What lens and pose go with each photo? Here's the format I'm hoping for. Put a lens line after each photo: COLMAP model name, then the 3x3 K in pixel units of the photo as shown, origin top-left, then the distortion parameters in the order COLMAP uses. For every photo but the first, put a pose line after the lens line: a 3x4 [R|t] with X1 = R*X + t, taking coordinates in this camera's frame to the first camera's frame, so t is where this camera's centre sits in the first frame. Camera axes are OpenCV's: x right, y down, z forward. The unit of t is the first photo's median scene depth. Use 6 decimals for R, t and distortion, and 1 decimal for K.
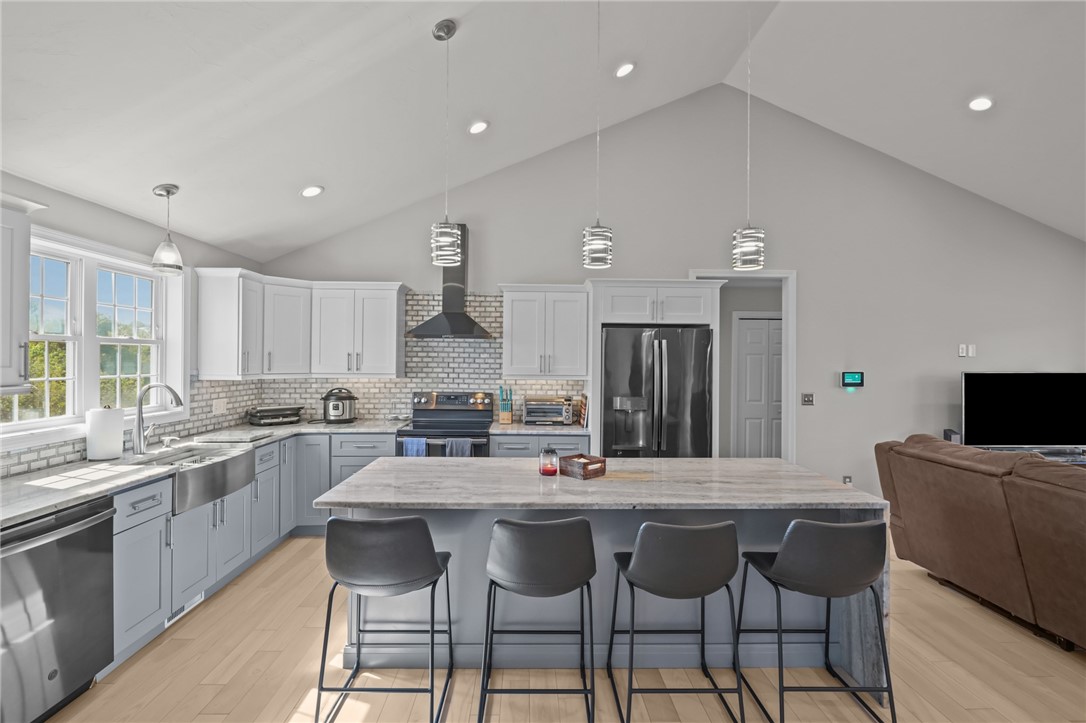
lens RADIAL K [[490.2, 0, 543.0], [0, 490.2, 361.5], [0, 0, 1]] dist [-0.006530, -0.000123]
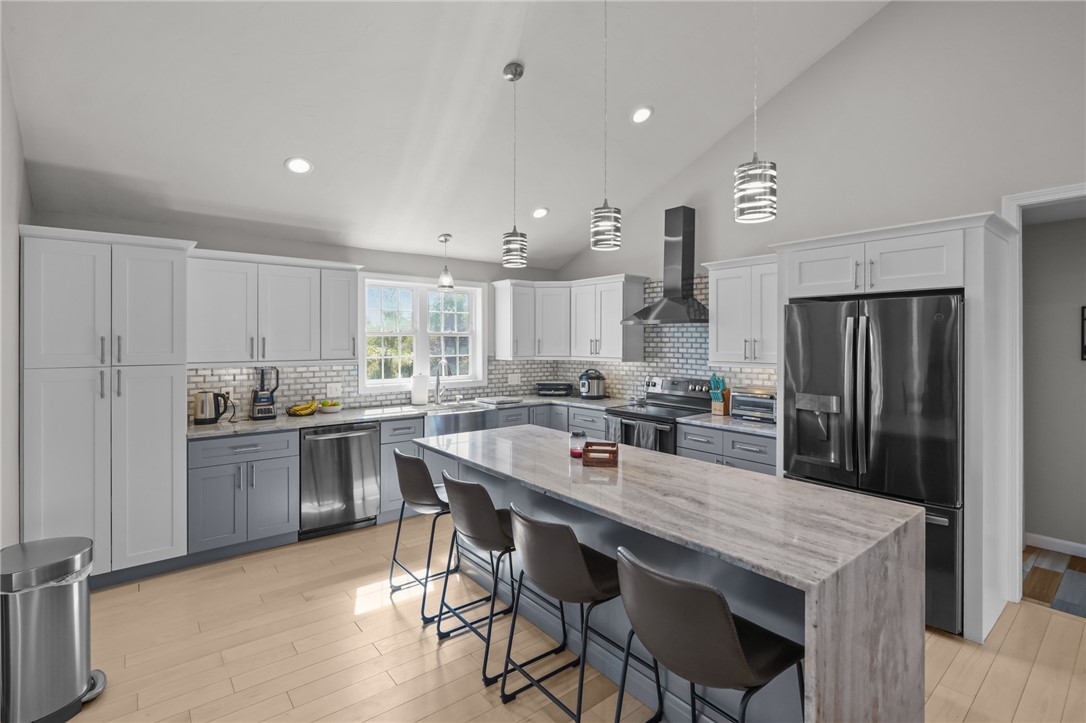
lens RADIAL K [[500.3, 0, 542.0], [0, 500.3, 345.4], [0, 0, 1]] dist [0.000746, 0.000012]
pose [[0.612944, -0.001892, -0.790124, 0.481221], [0.001518, 0.999998, -0.001216, -0.001782], [0.790125, -0.000454, 0.612946, 0.176593]]
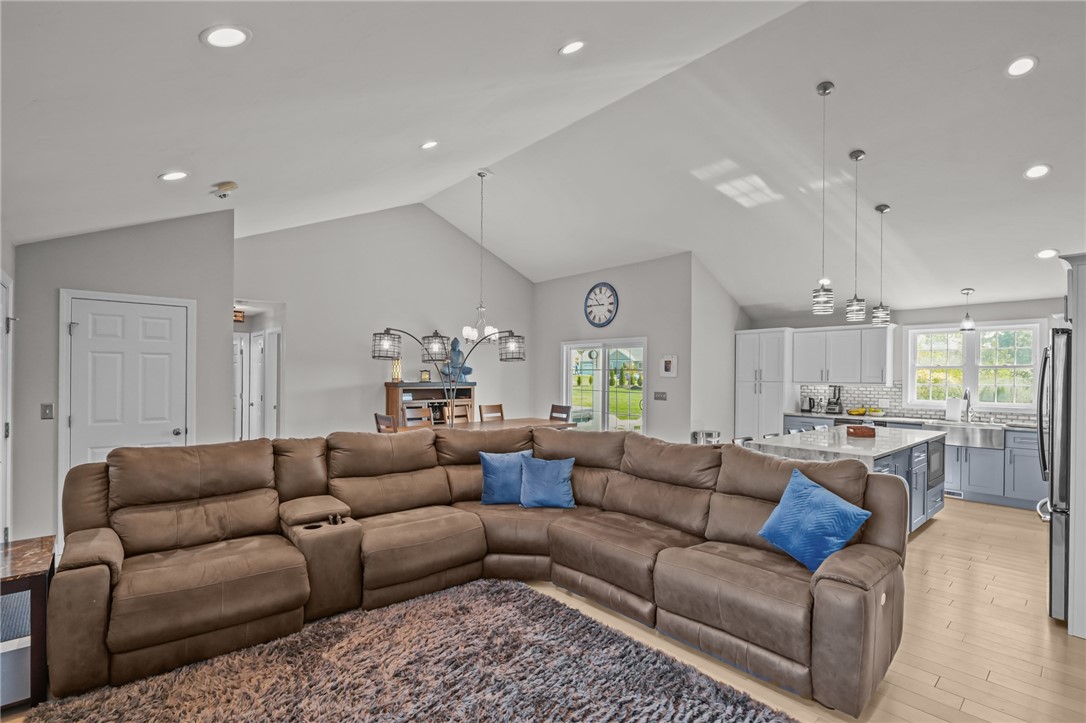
lens RADIAL K [[508.9, 0, 541.6], [0, 508.9, 379.8], [0, 0, 1]] dist [-0.001182, 0.000030]
pose [[-0.756086, -0.015544, -0.654288, 1.336410], [-0.023129, 0.999728, 0.002977, 0.032587], [0.654063, 0.017384, -0.756240, 0.994691]]
